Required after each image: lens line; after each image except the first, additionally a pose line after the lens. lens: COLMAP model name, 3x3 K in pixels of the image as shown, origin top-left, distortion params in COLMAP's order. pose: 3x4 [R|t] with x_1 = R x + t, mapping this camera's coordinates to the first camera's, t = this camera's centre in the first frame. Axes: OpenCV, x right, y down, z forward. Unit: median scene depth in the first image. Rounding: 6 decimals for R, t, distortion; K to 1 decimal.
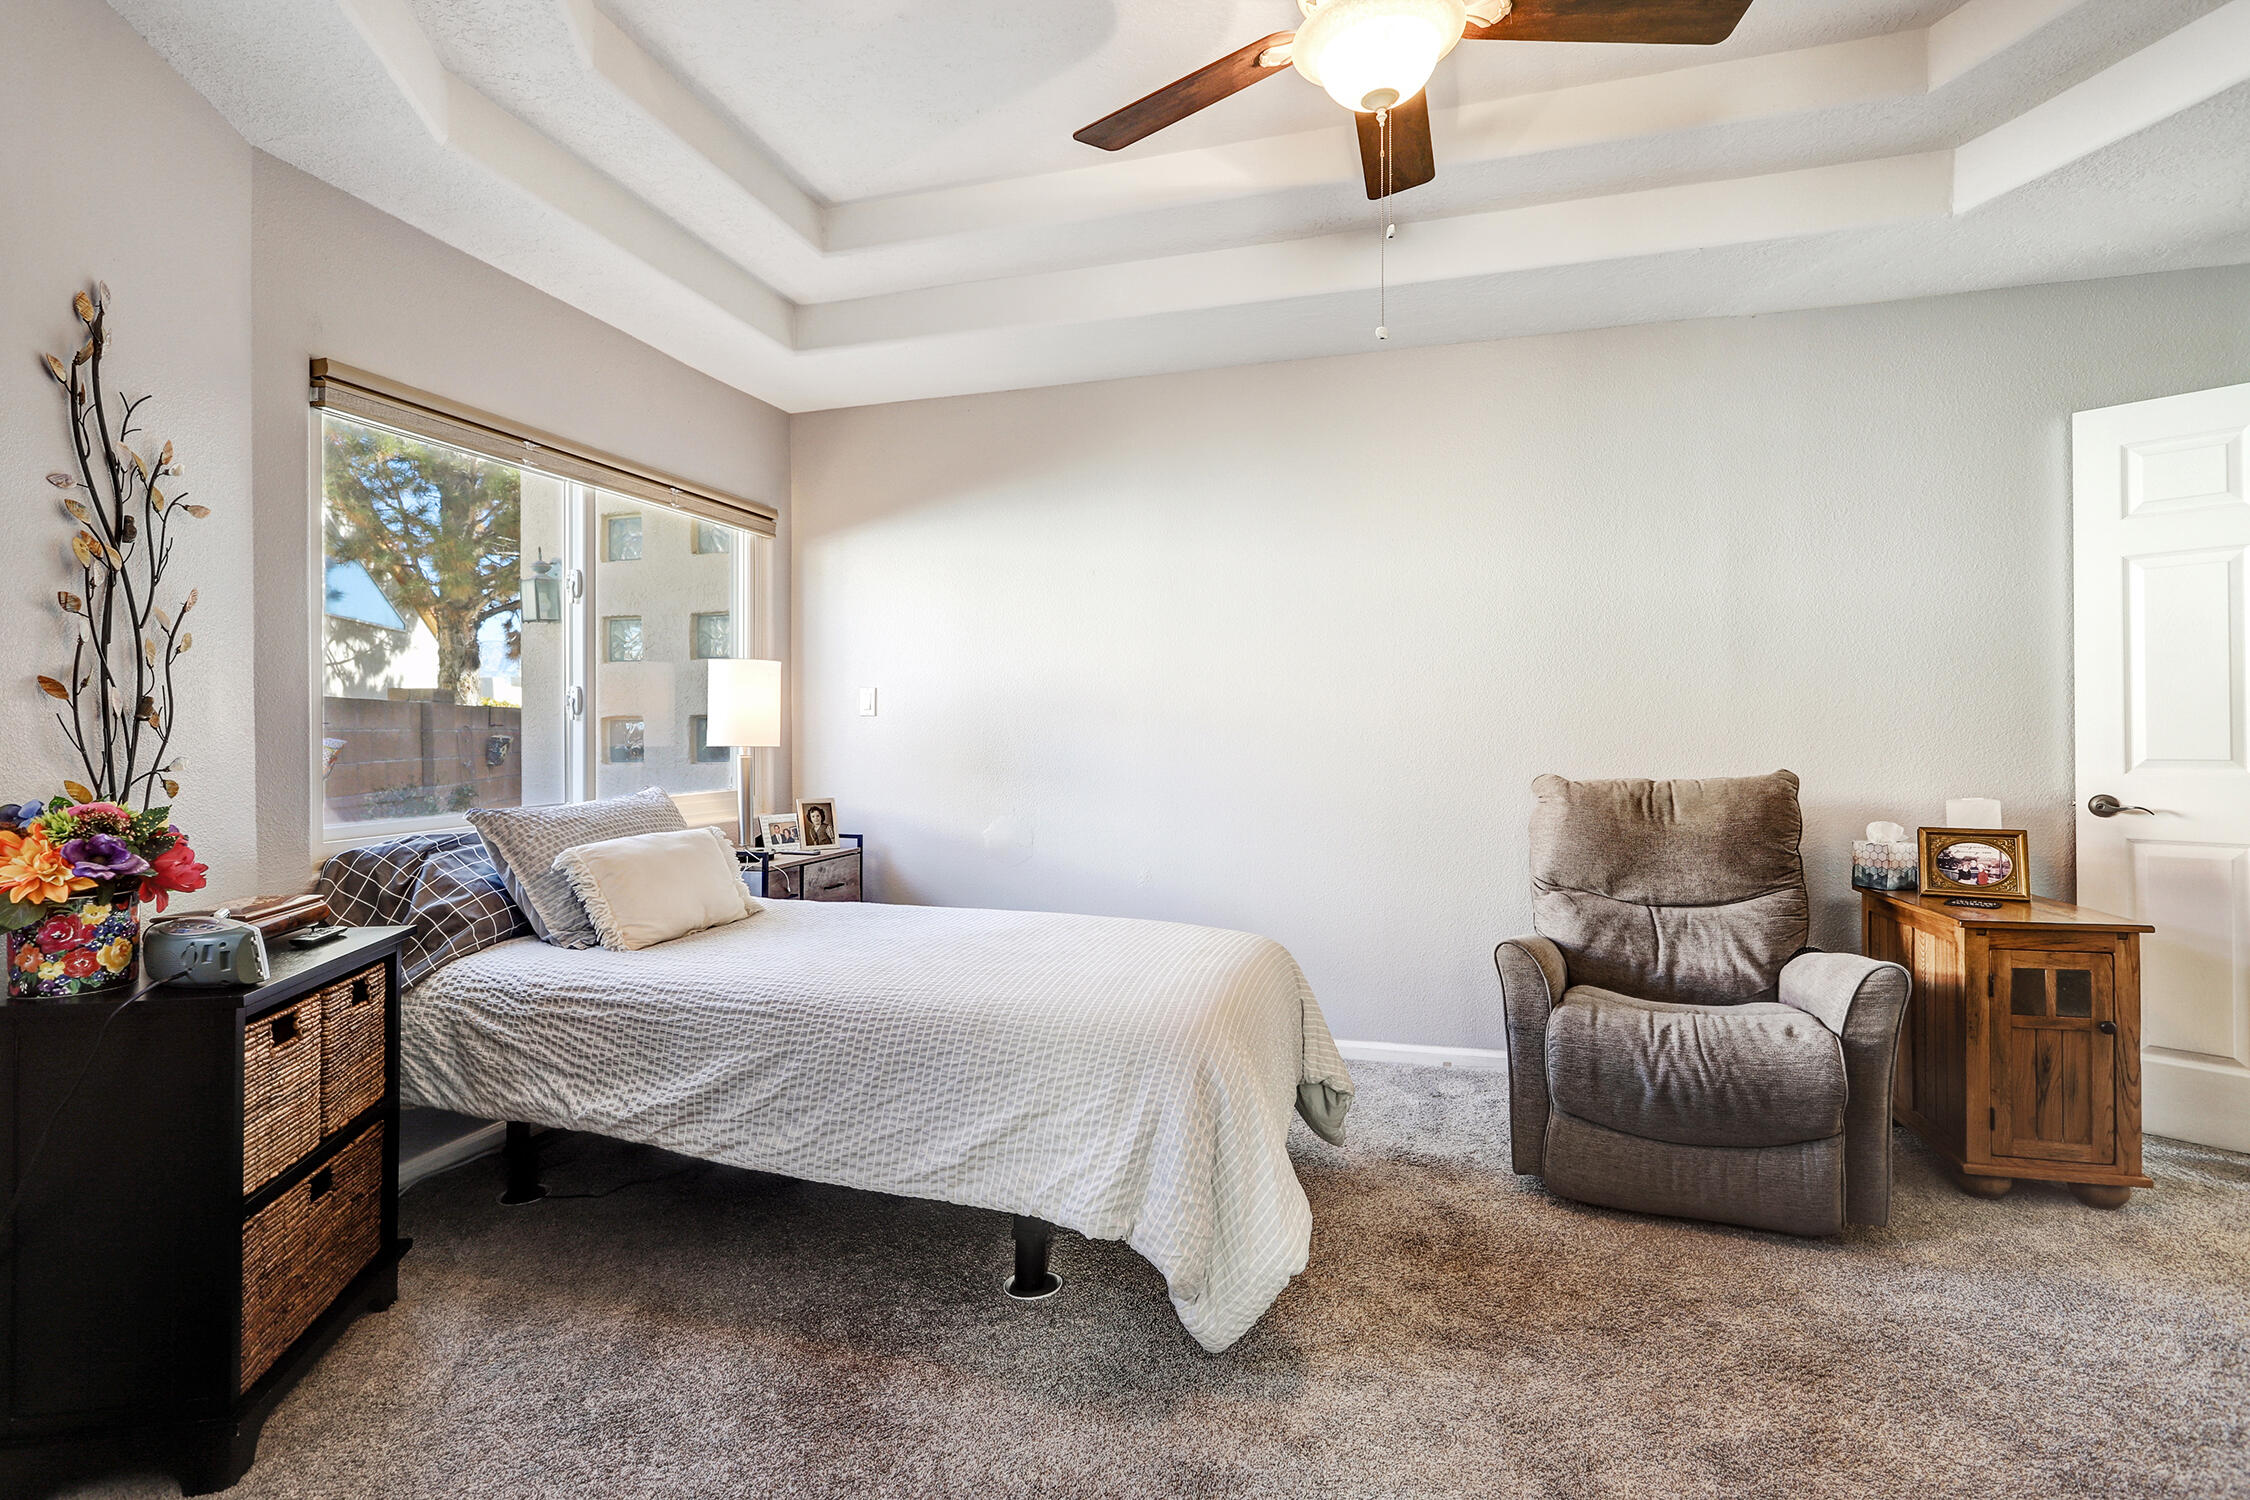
lens RADIAL K [[1069.5, 0, 1120.3], [0, 1069.5, 742.9], [0, 0, 1]] dist [-0.000638, -0.000786]
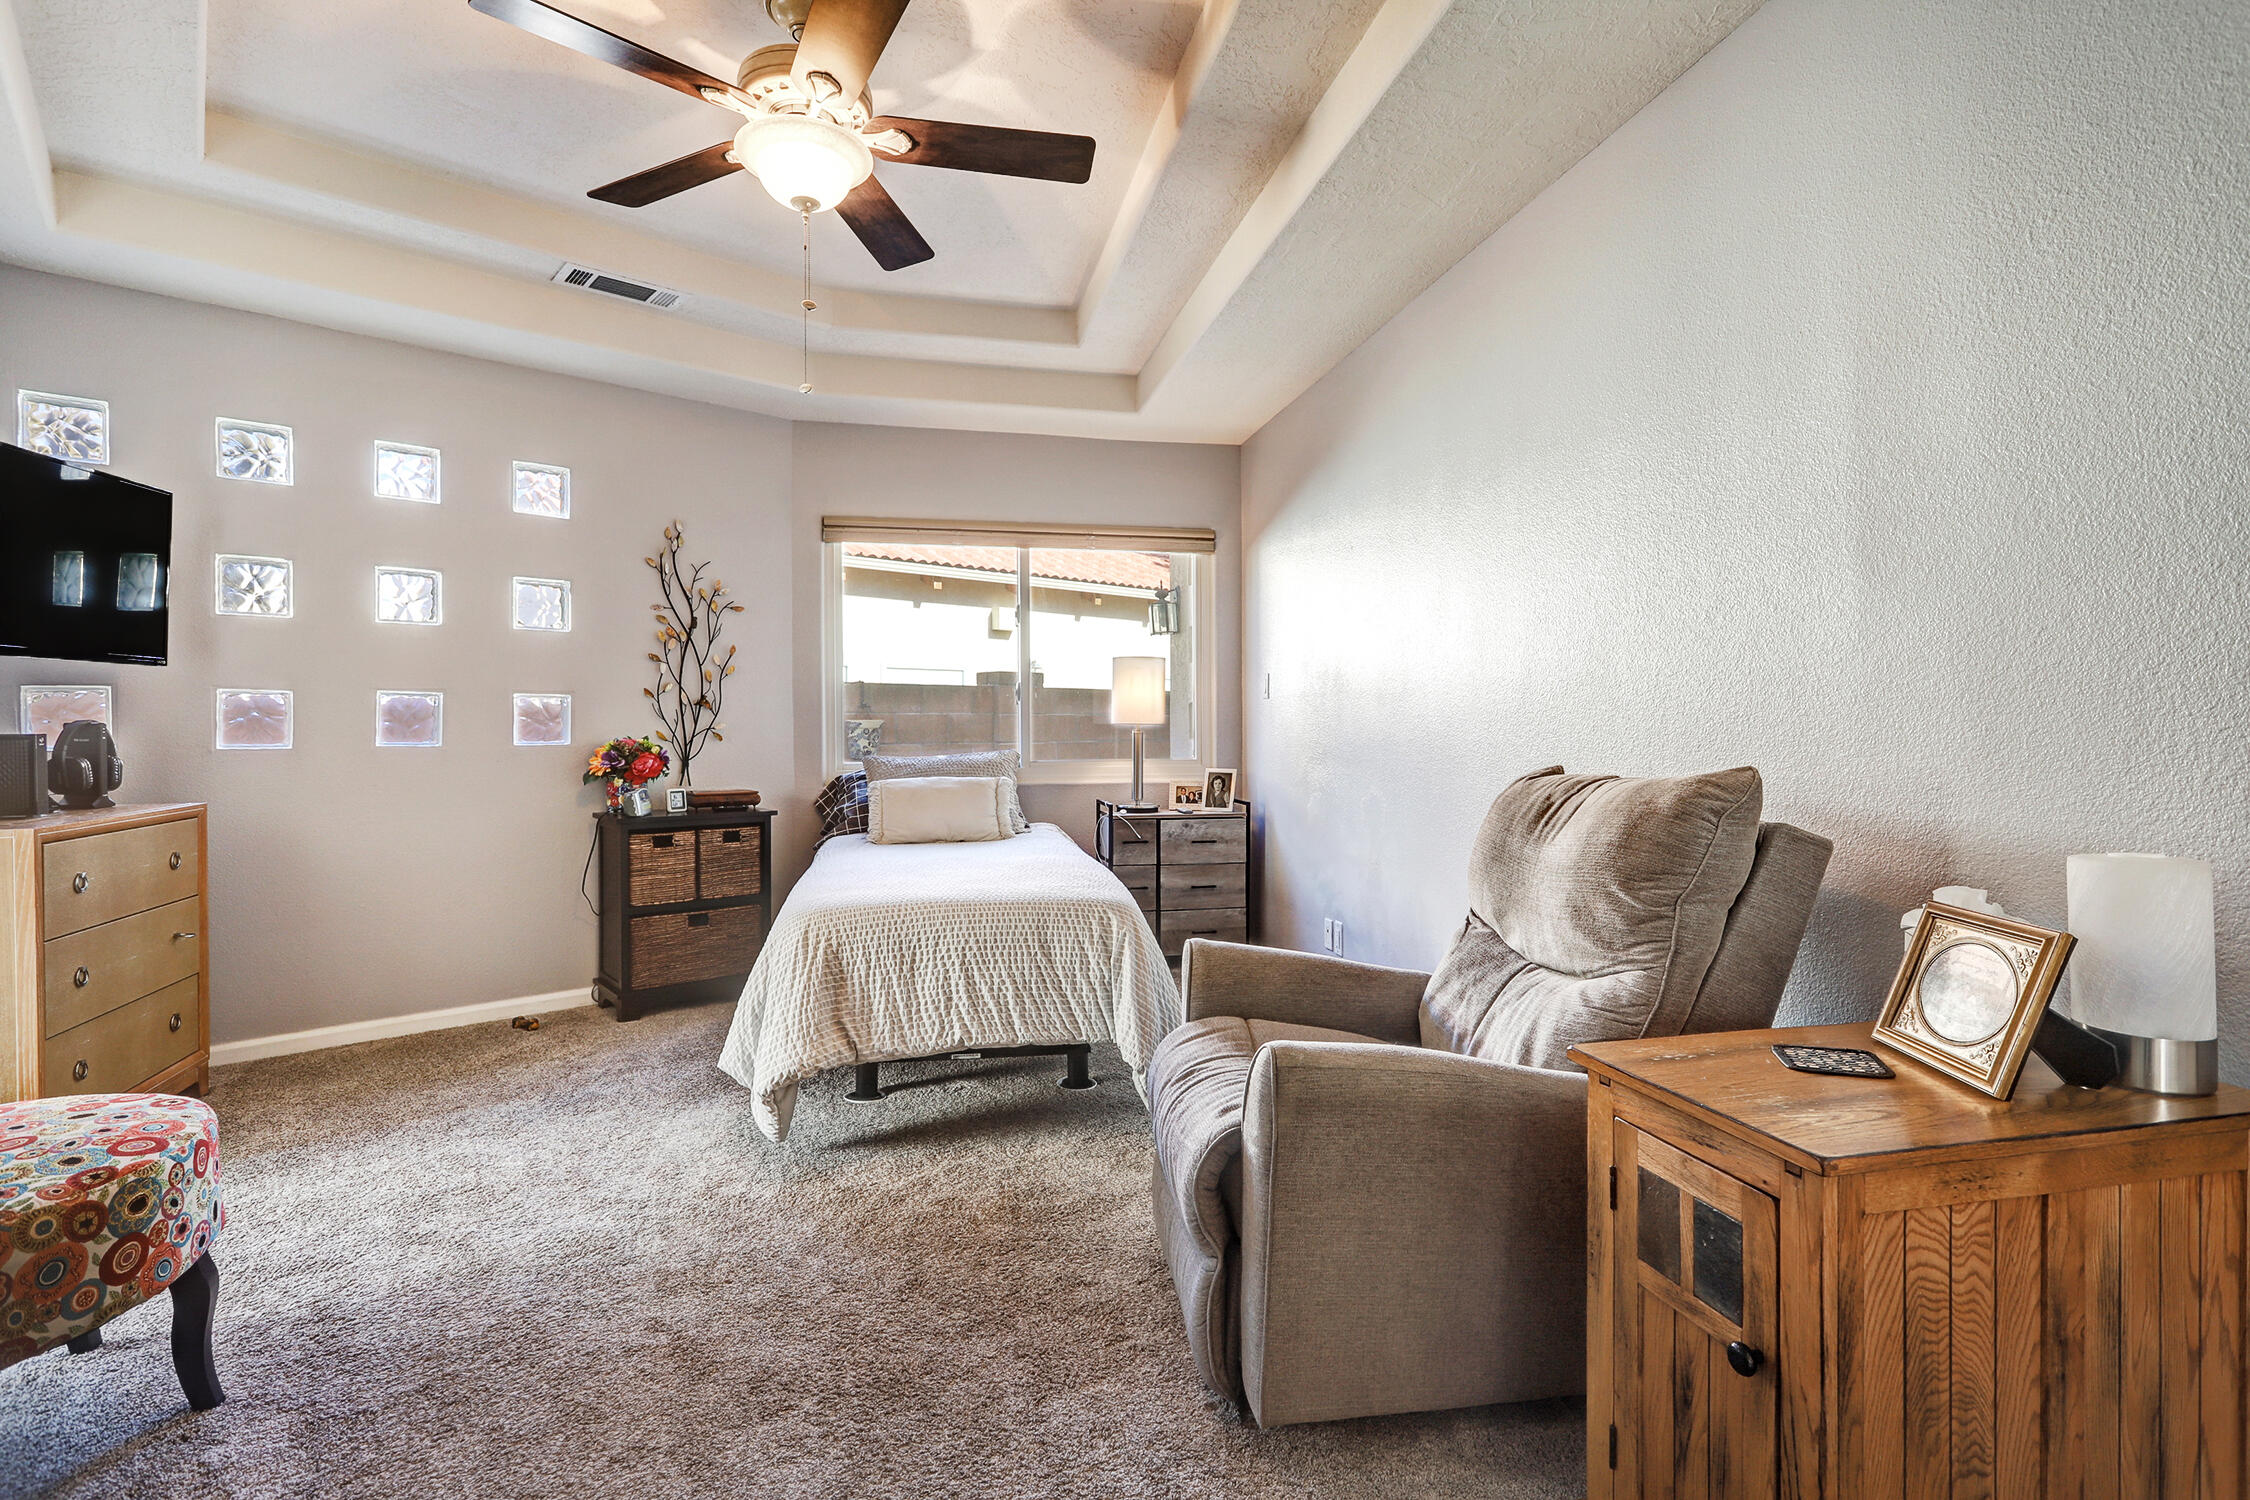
lens RADIAL K [[1069.5, 0, 1125.9], [0, 1069.5, 731.6], [0, 0, 1]] dist [-0.000638, -0.000786]
pose [[0.478244, 0.010788, -0.878161, 1.171084], [-0.009961, 0.999927, 0.006859, 0.005489], [0.878171, 0.005467, 0.478316, 0.553167]]
